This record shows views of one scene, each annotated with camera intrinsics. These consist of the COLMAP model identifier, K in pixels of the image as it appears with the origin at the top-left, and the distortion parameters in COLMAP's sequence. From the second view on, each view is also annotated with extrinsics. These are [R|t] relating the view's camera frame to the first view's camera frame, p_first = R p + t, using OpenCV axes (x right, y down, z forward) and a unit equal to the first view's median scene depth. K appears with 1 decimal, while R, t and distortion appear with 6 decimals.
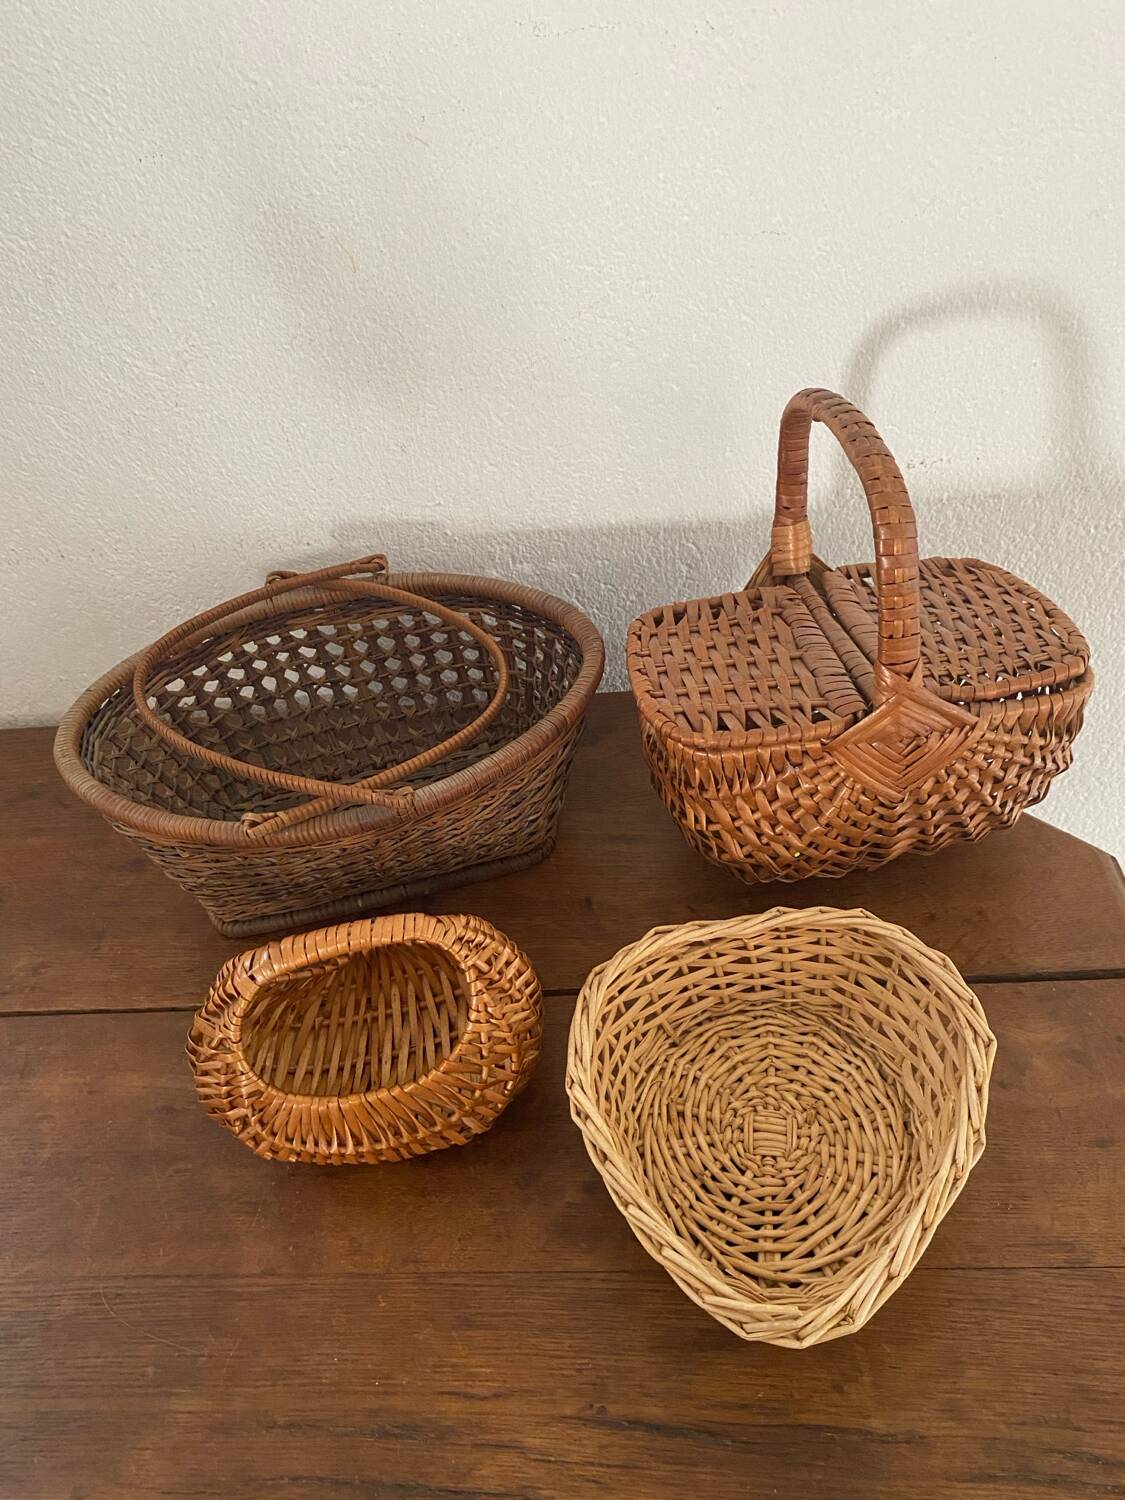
lens RADIAL K [[1174.1, 0, 562.5], [0, 1174.1, 750.0], [0, 0, 1]] dist [0.200364, -0.586584]
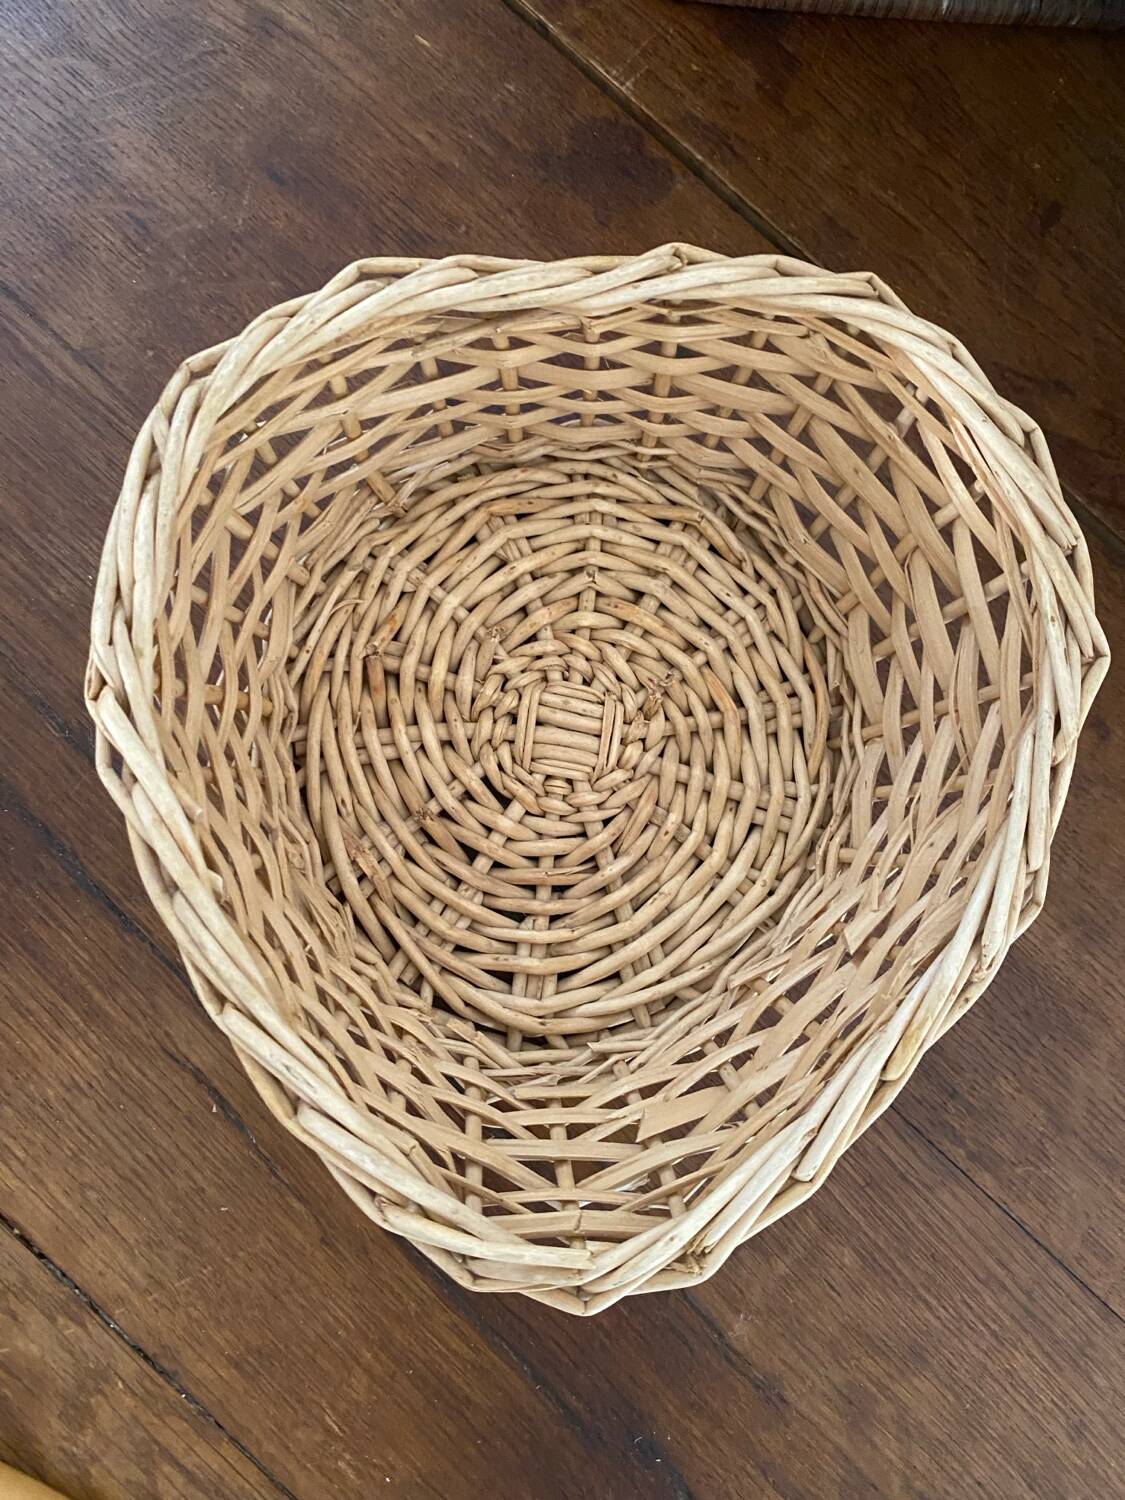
lens RADIAL K [[1174.1, 0, 562.5], [0, 1174.1, 750.0], [0, 0, 1]] dist [0.200364, -0.586584]
pose [[0.976648, 0.036940, 0.211647, 0.067228], [-0.153564, 0.808979, 0.567424, 0.049572], [-0.150258, -0.586675, 0.795761, 0.596358]]
